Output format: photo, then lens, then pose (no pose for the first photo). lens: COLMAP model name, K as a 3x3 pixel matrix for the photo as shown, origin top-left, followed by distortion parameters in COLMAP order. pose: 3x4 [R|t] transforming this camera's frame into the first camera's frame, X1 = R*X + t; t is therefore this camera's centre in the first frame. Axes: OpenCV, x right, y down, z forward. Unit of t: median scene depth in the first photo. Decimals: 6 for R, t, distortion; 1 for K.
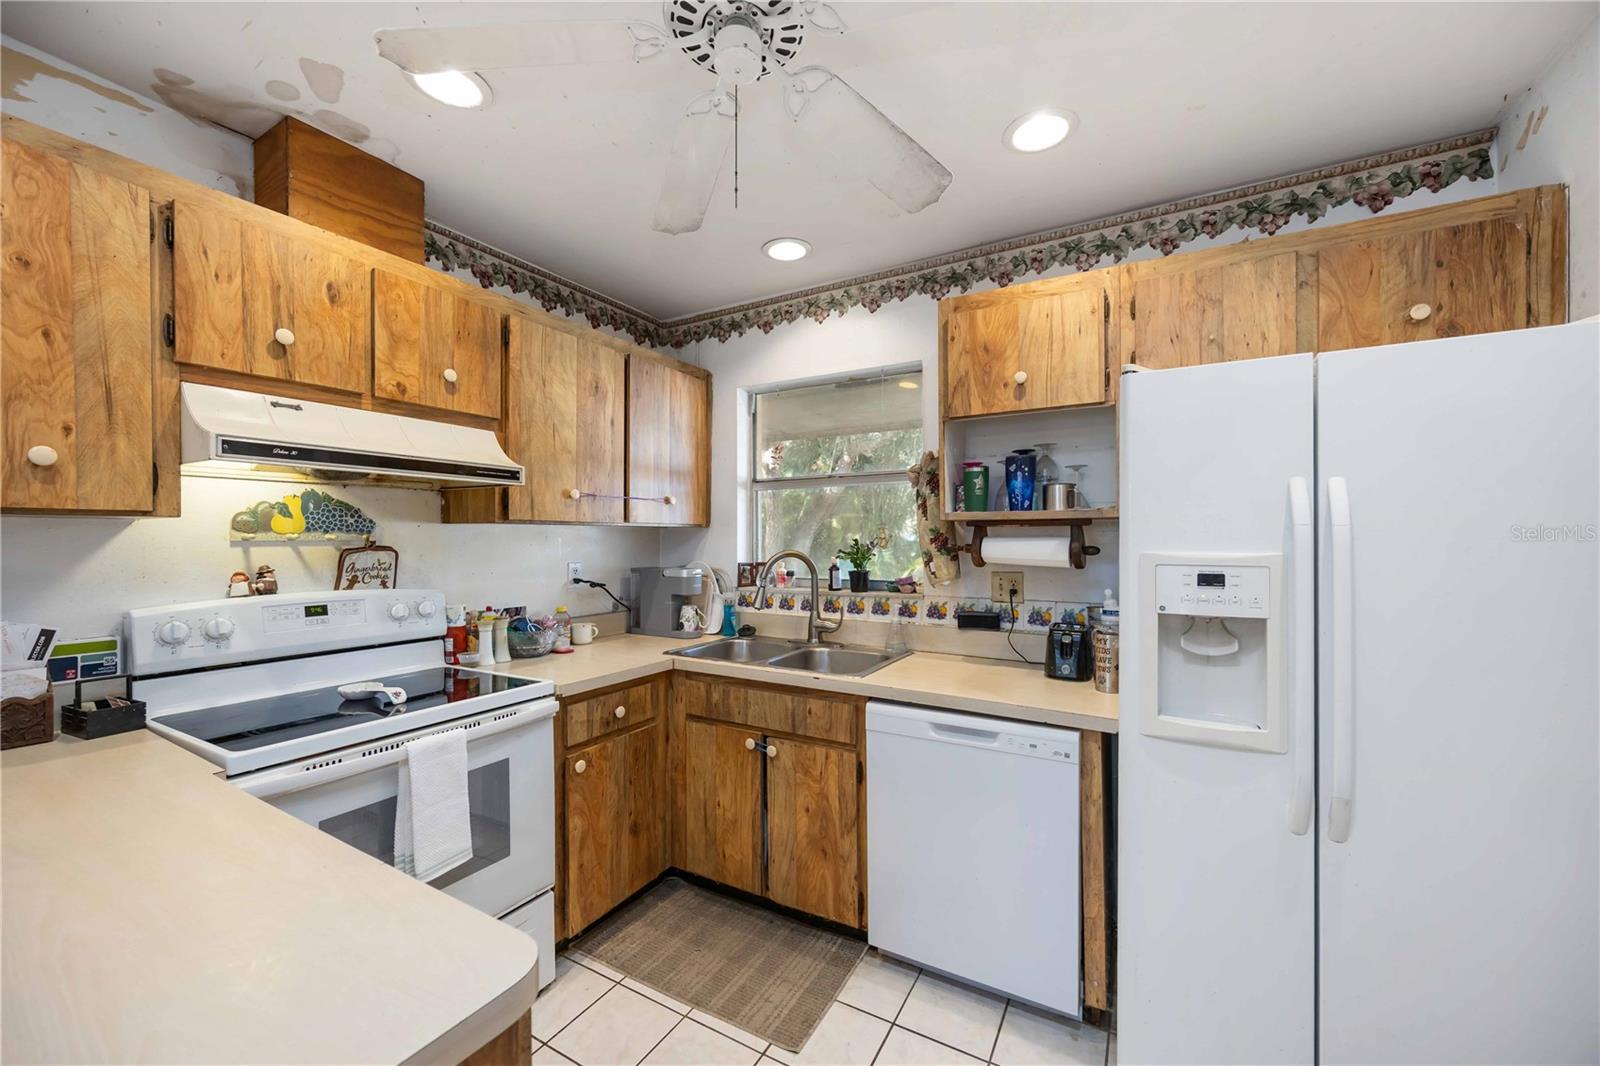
lens RADIAL K [[611.9, 0, 800.7], [0, 611.9, 543.4], [0, 0, 1]] dist [-0.004514, 0.000780]
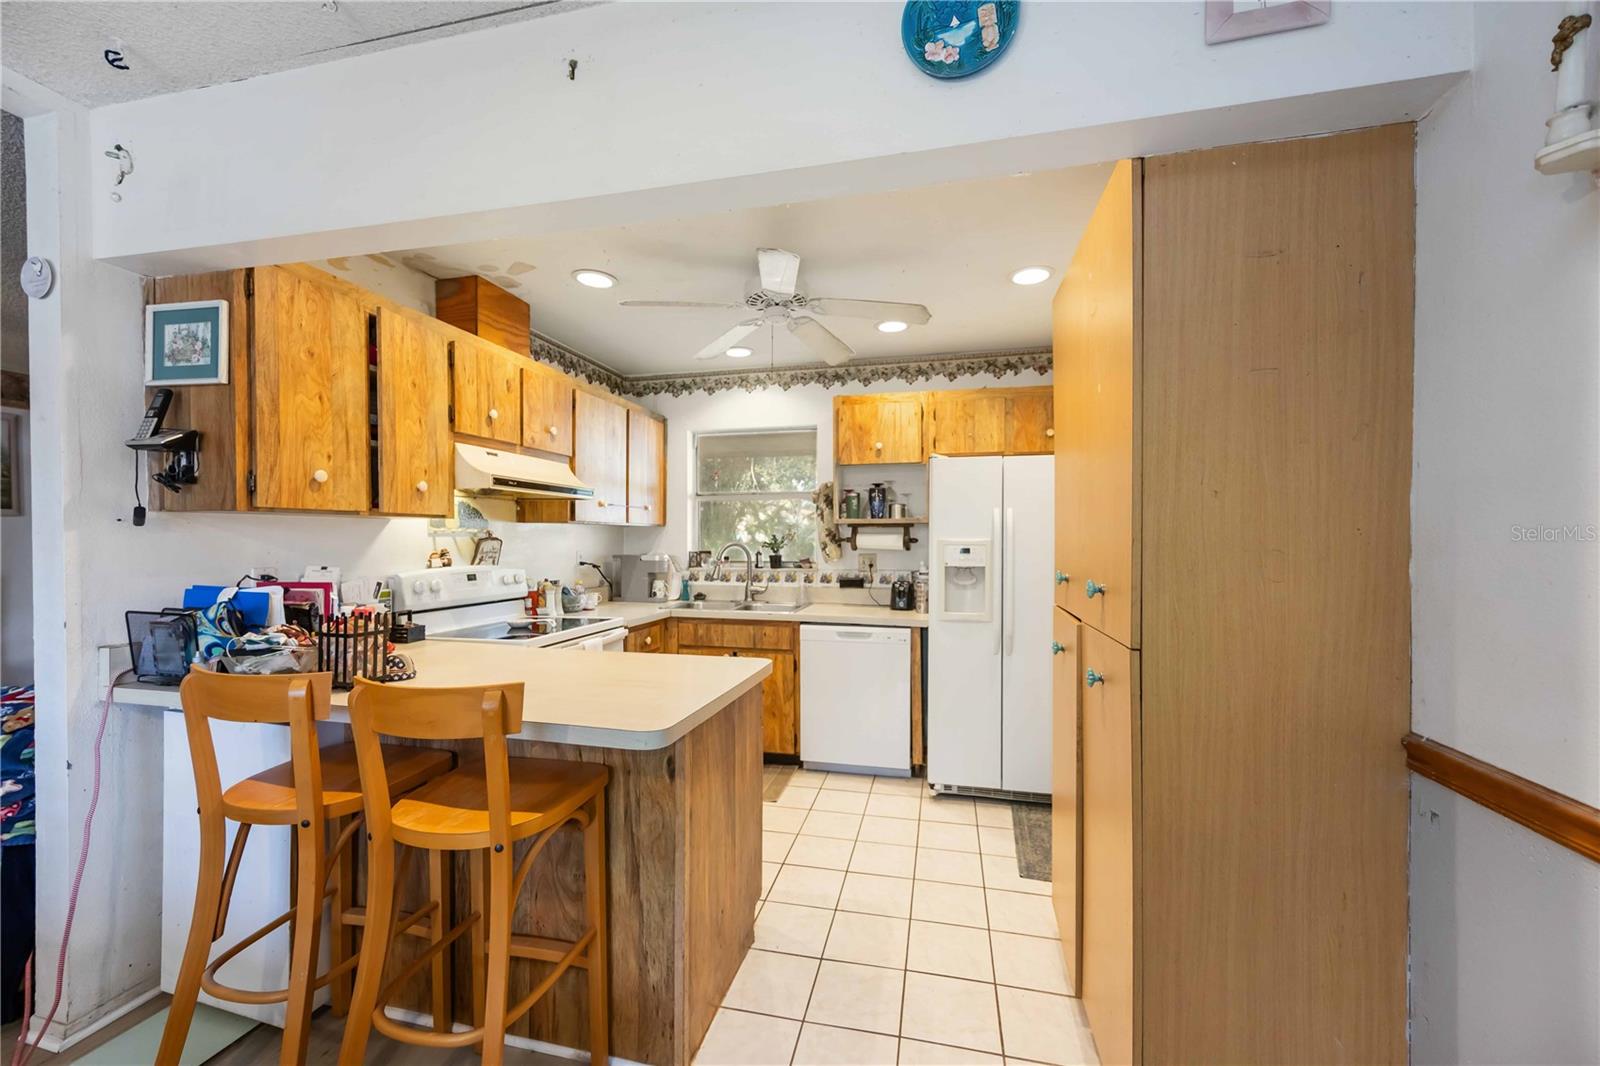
lens RADIAL K [[611.9, 0, 797.8], [0, 611.9, 555.2], [0, 0, 1]] dist [-0.004514, 0.000780]
pose [[0.959498, -0.005532, 0.281662, -0.386620], [0.000241, 0.999823, 0.018815, 0.020672], [-0.281716, -0.017985, 0.959329, -0.684916]]
